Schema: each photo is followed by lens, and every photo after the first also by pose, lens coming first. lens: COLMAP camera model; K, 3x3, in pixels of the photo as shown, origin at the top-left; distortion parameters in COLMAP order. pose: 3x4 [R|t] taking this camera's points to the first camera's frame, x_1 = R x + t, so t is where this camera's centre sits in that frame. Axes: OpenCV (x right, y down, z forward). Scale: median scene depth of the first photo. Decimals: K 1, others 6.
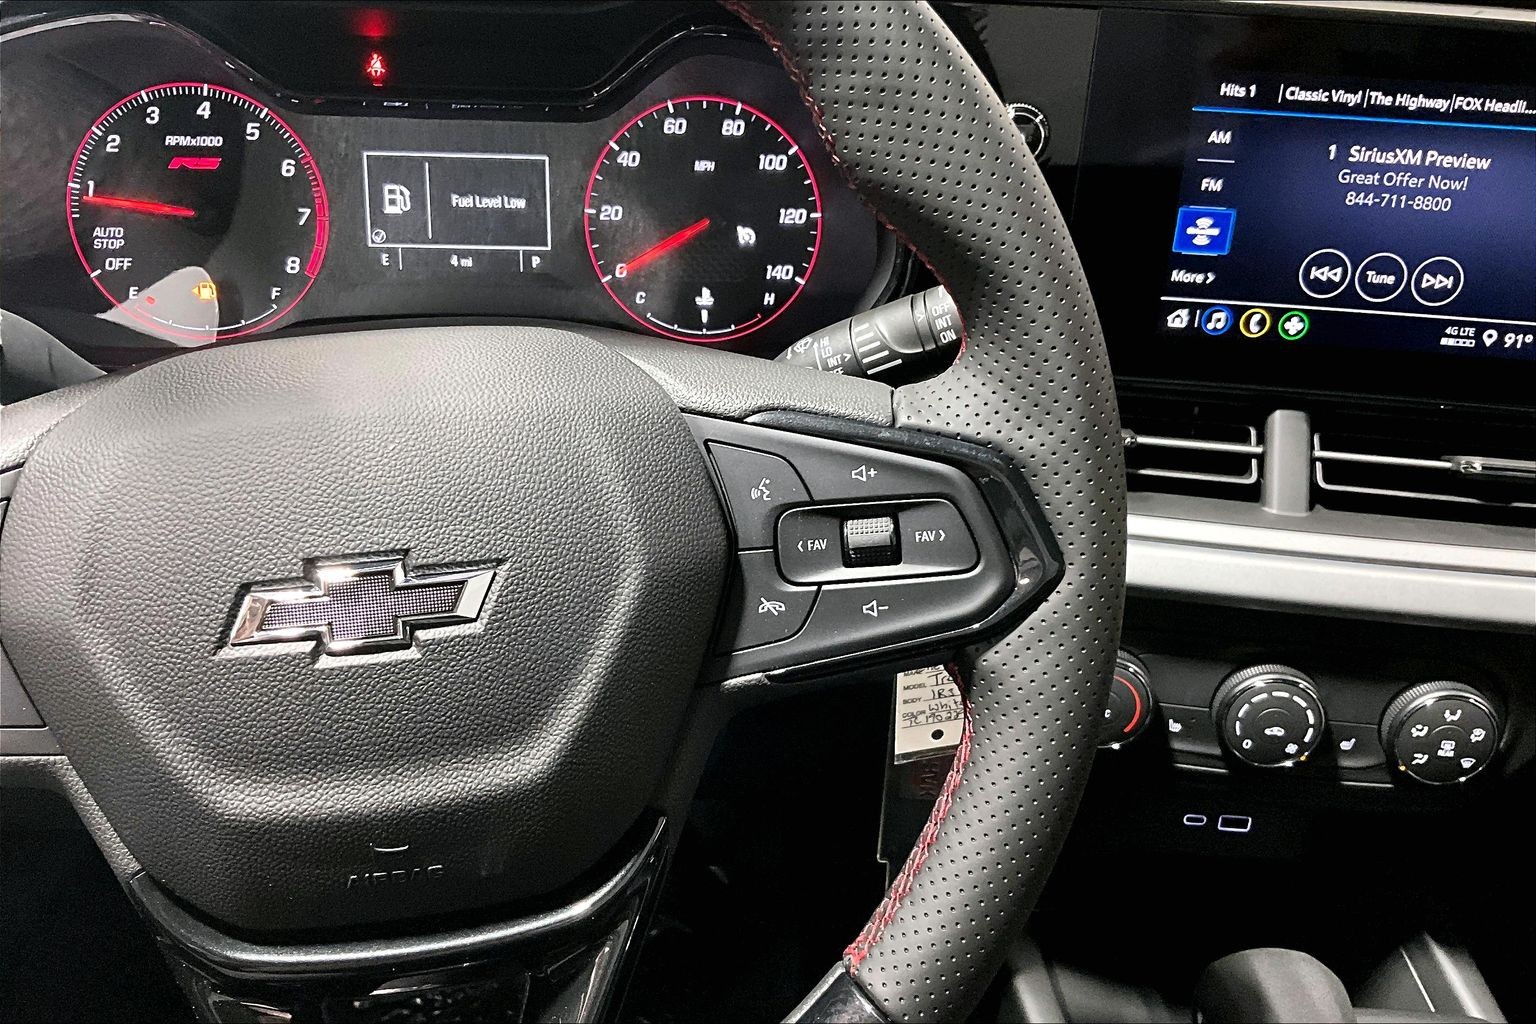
lens RADIAL K [[1287.7, 0, 761.1], [0, 1287.7, 521.7], [0, 0, 1]] dist [0.096052, -0.208583]
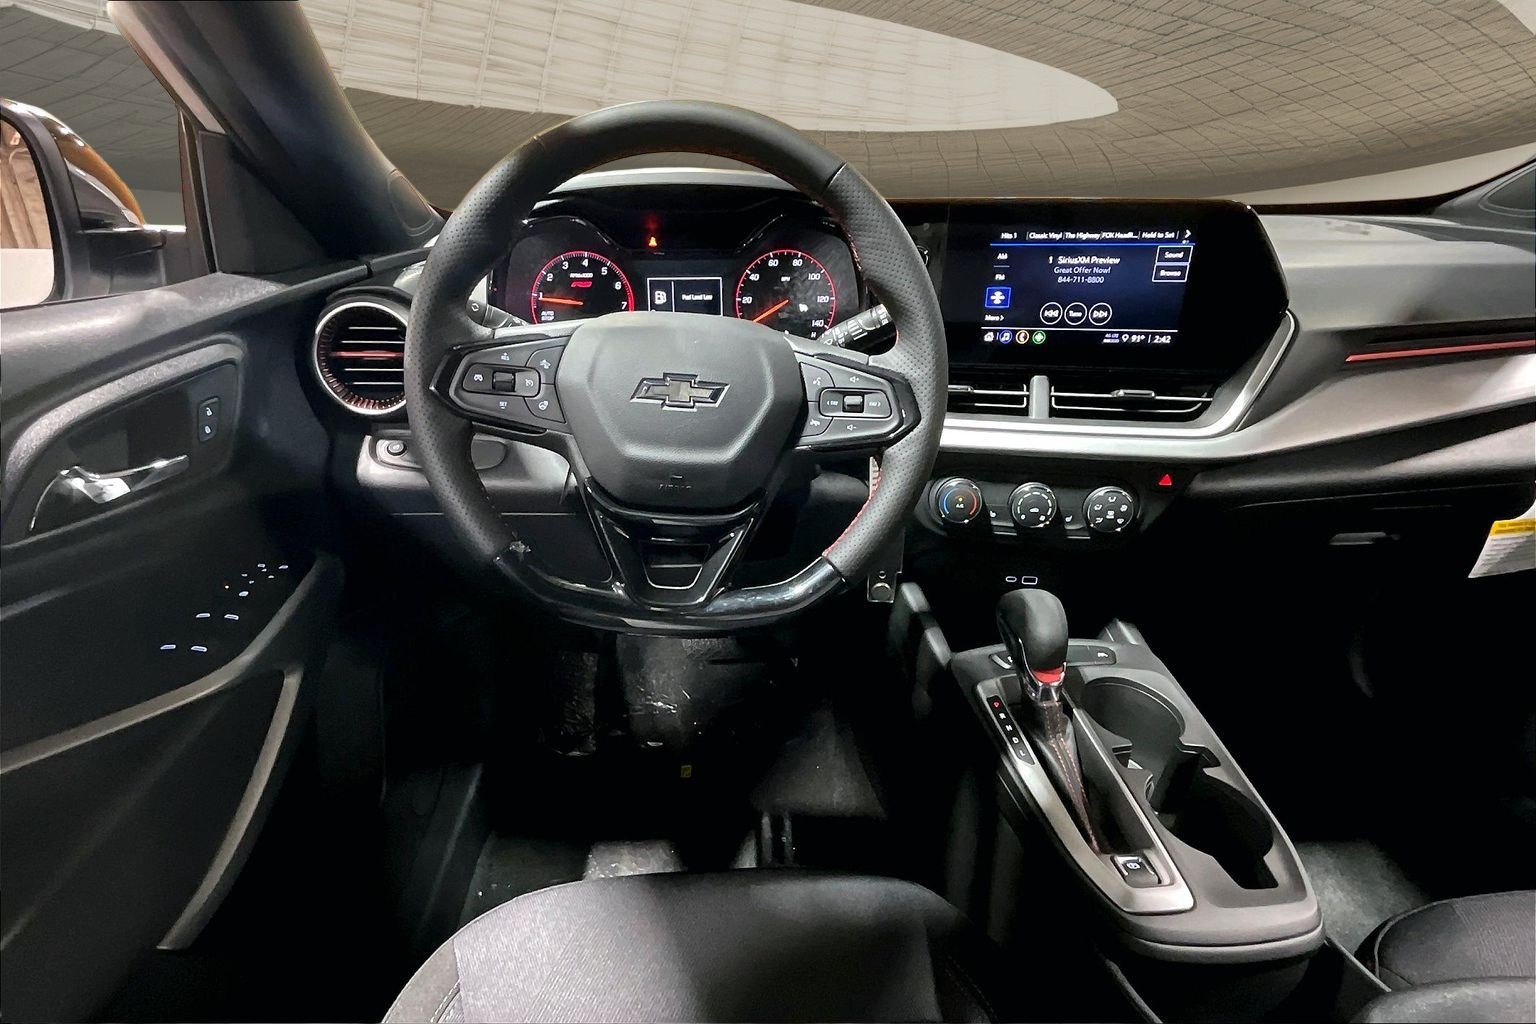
lens RADIAL K [[765.4, 0, 749.5], [0, 765.4, 554.5], [0, 0, 1]] dist [-0.005919, 0.003783]
pose [[0.996932, -0.015608, -0.076706, -0.010301], [0.014140, 0.999707, -0.019640, 0.268158], [0.076991, 0.018495, 0.996860, -0.415522]]
